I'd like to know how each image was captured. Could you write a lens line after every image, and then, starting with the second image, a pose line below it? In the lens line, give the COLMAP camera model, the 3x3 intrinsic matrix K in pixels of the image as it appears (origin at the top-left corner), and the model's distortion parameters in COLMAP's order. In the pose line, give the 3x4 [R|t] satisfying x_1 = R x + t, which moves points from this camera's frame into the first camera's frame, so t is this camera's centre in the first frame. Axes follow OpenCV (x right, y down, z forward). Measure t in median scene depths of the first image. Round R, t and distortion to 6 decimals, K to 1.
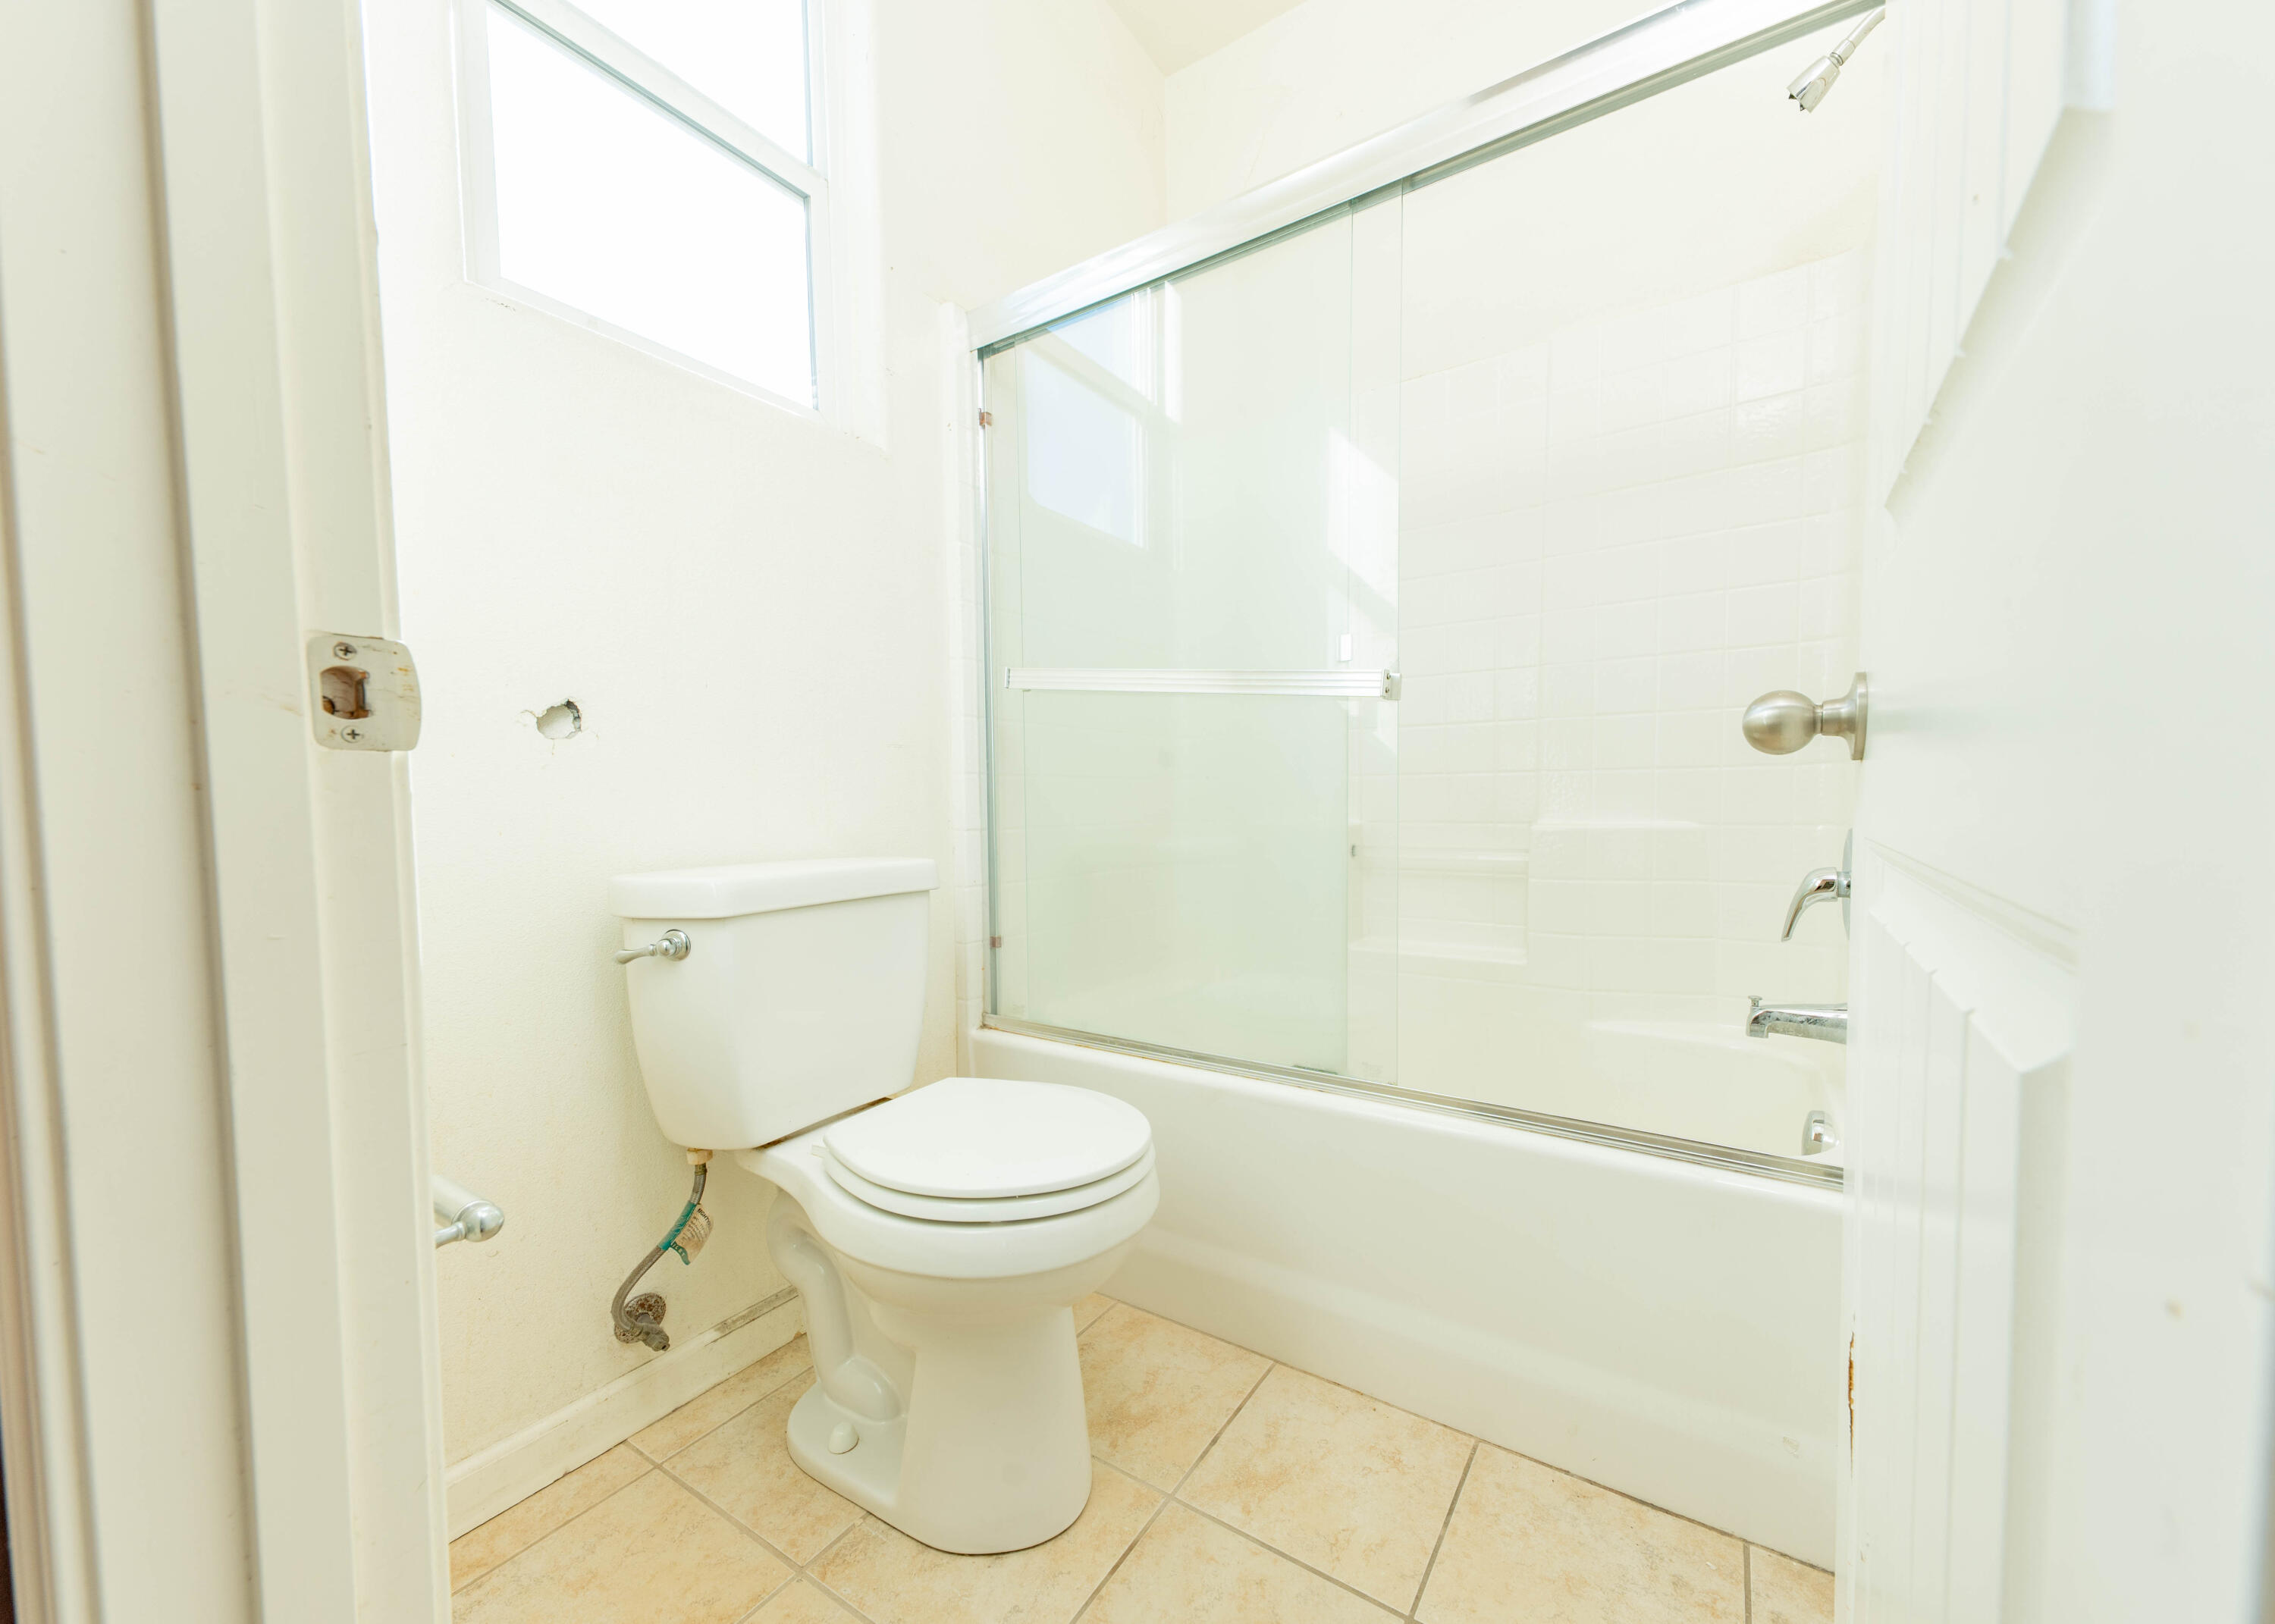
lens RADIAL K [[820.3, 0, 1137.5], [0, 820.3, 812.0], [0, 0, 1]] dist [0.000189, 0.000017]
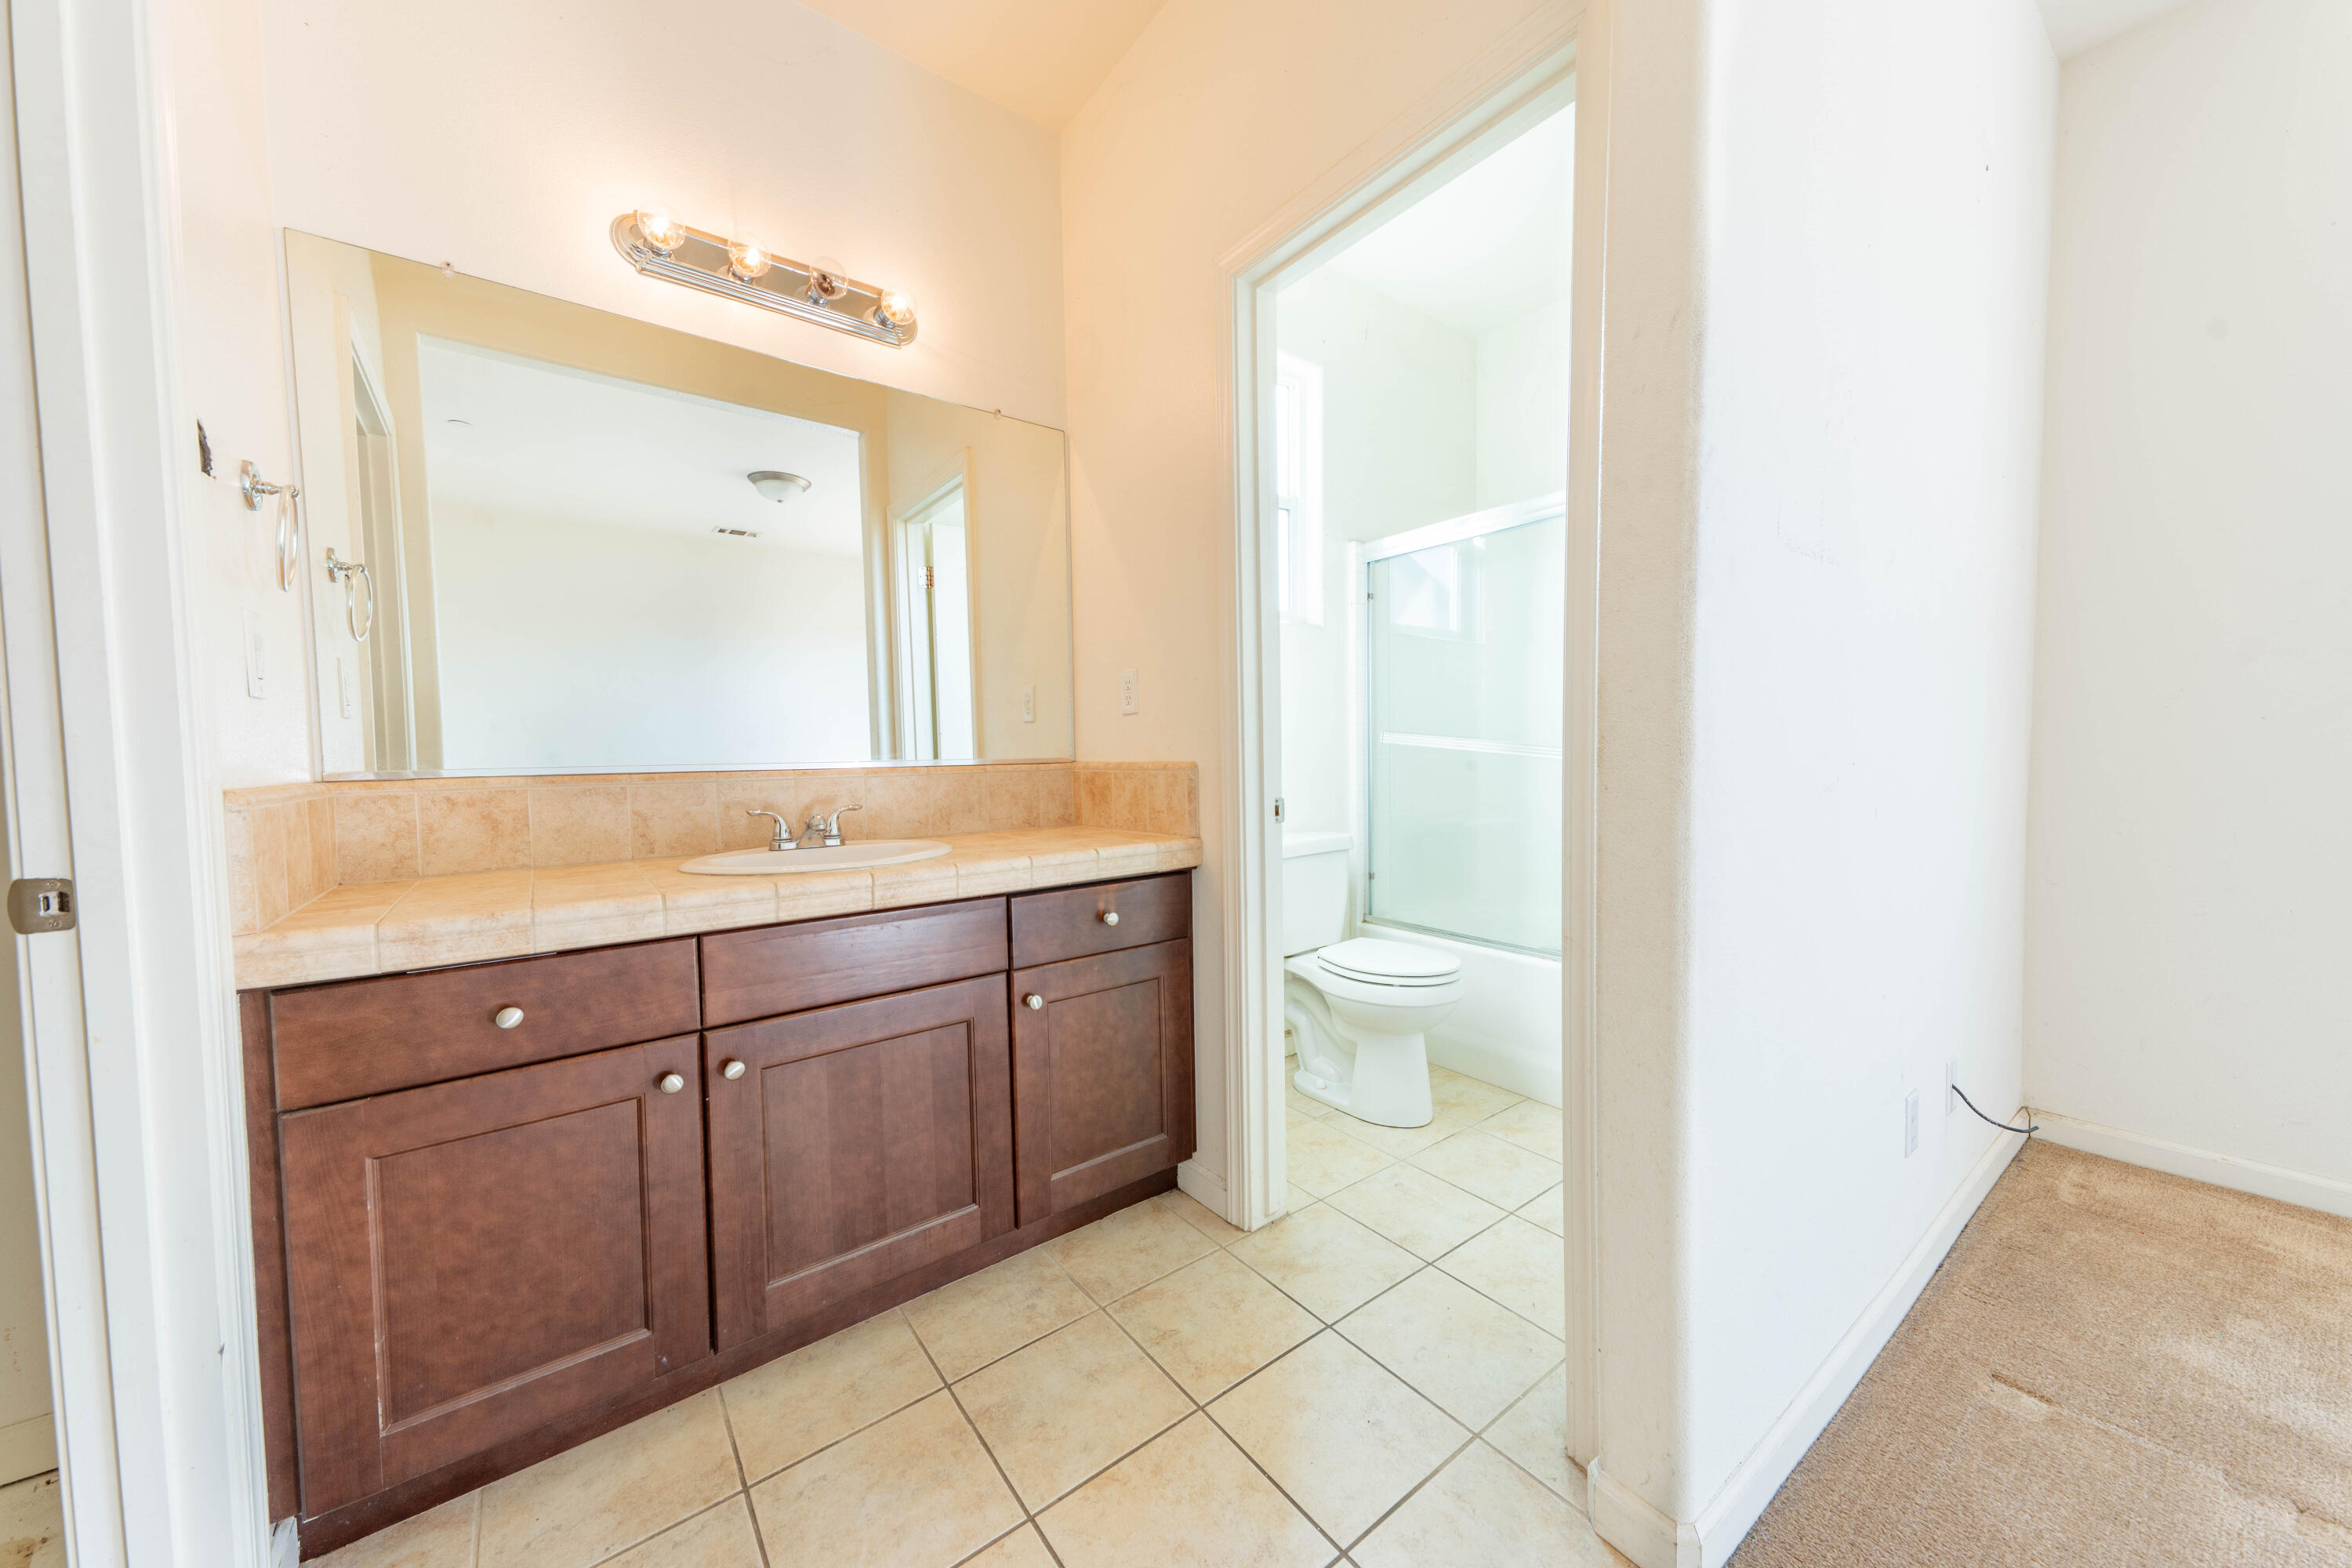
lens RADIAL K [[807.4, 0, 1176.0], [0, 807.4, 784.0], [0, 0, 1]] dist [0.000976, 0.000066]
pose [[0.949565, 0.005837, -0.313516, -0.028264], [0.005062, 0.999411, 0.033939, -0.137143], [0.313530, -0.033814, 0.948976, -1.043280]]
